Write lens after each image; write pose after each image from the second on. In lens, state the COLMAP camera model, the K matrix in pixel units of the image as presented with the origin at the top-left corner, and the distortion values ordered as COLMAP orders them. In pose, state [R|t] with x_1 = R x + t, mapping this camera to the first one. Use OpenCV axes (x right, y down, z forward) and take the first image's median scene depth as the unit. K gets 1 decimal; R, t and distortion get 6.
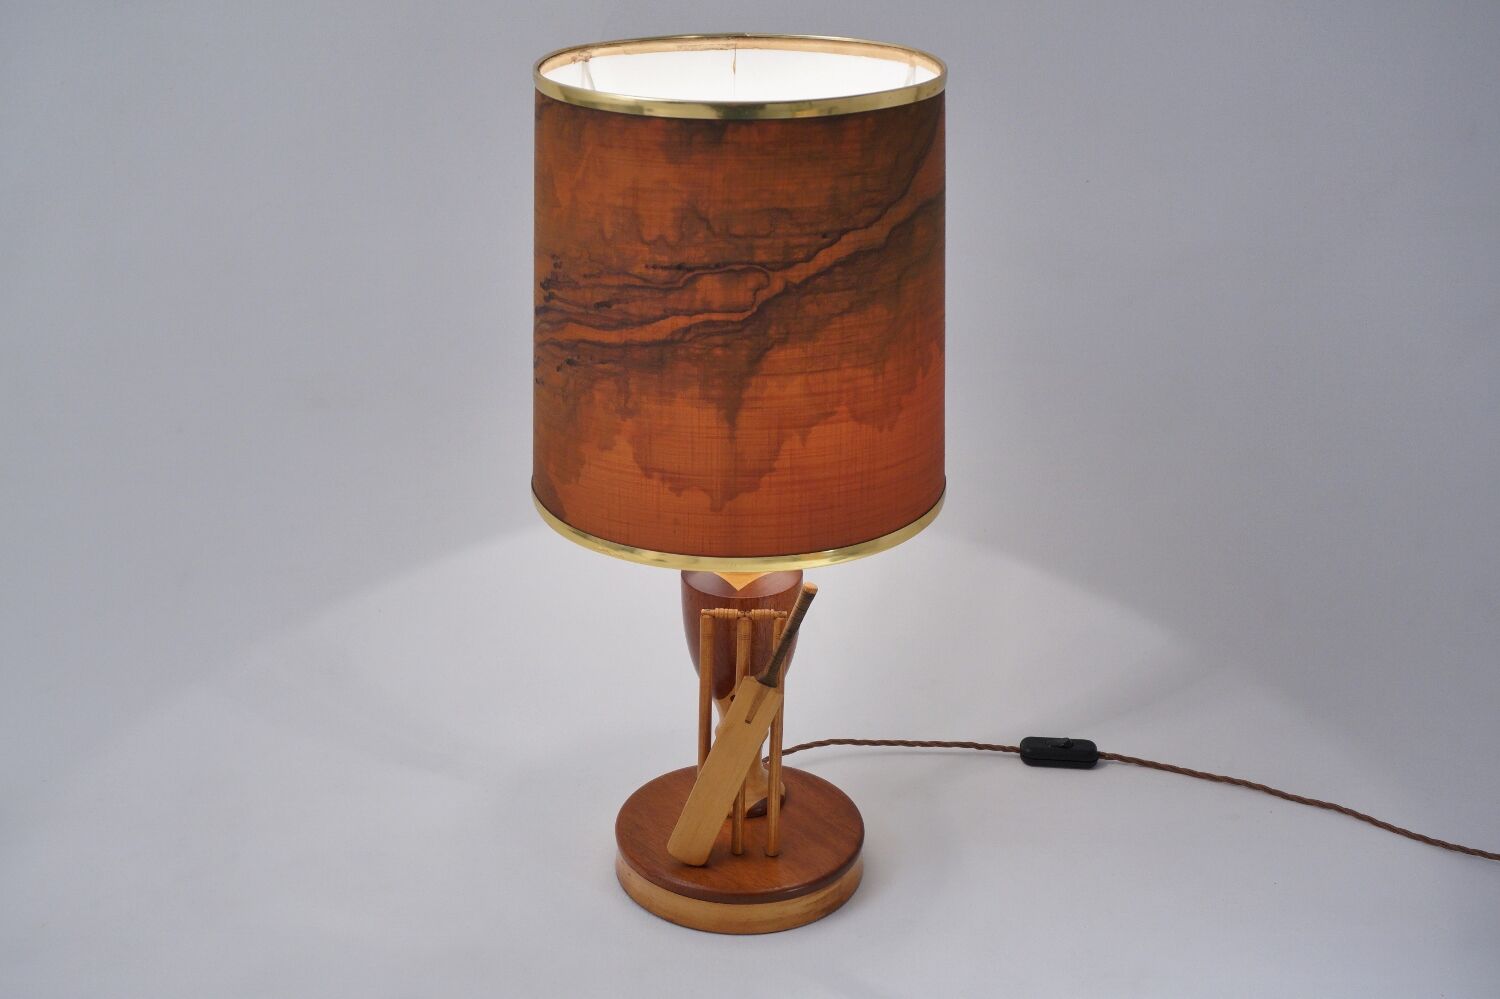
lens RADIAL K [[1988.9, 0, 754.4], [0, 1988.9, 561.5], [0, 0, 1]] dist [-0.000909, -0.014885]
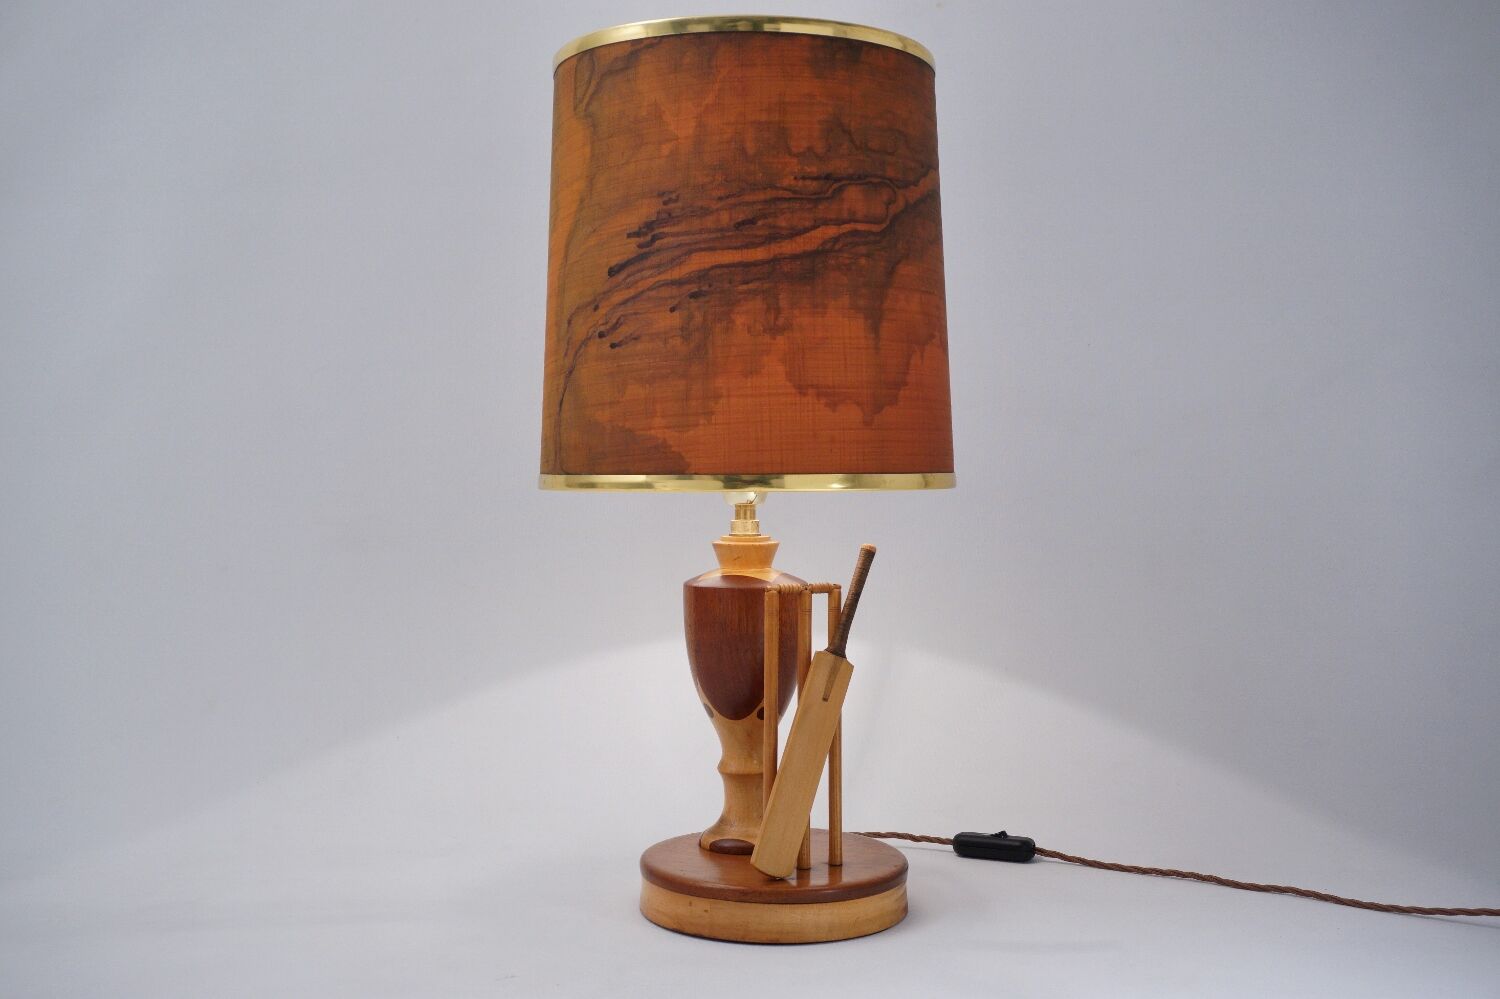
lens RADIAL K [[1643.7, 0, 781.1], [0, 1643.7, 503.9], [0, 0, 1]] dist [0.002263, 0.002040]
pose [[0.783920, -0.024418, 0.620381, -0.579389], [0.257297, 0.922159, -0.288828, 0.243917], [-0.565038, 0.386040, 0.729181, 0.448530]]
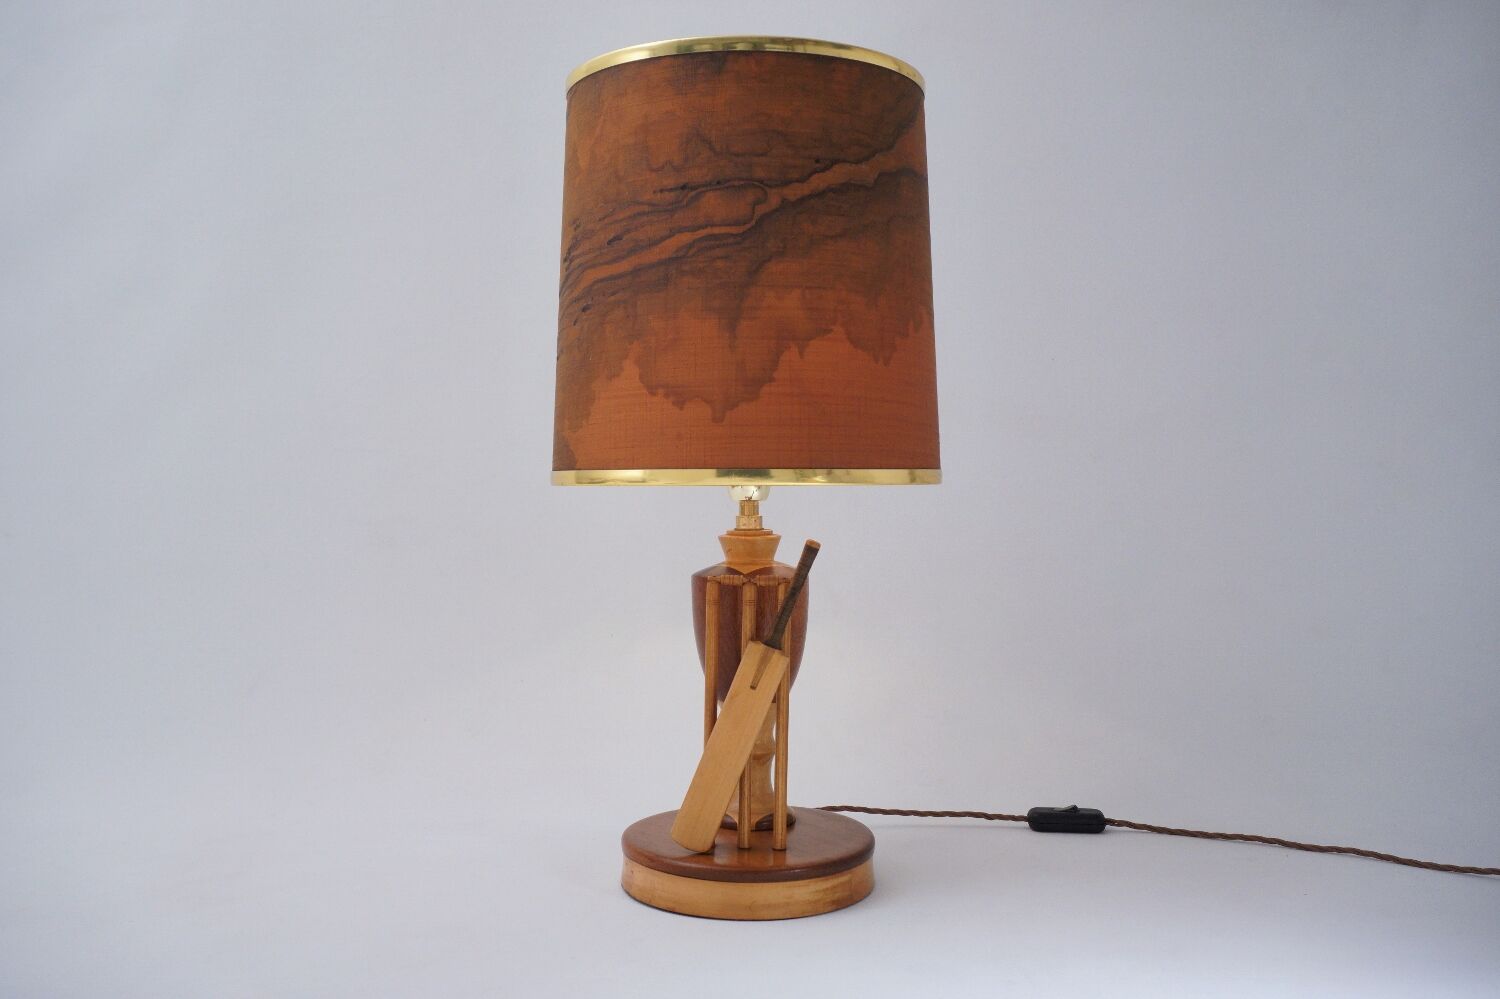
lens RADIAL K [[1416.2, 0, 750.0], [0, 1416.2, 499.5], [0, 0, 1]] dist [-0.005494, 0.001422]
pose [[0.999342, -0.007878, -0.035401, 0.023783], [-0.006551, 0.920857, -0.389844, 0.304232], [0.035671, 0.389820, 0.920200, 0.350127]]
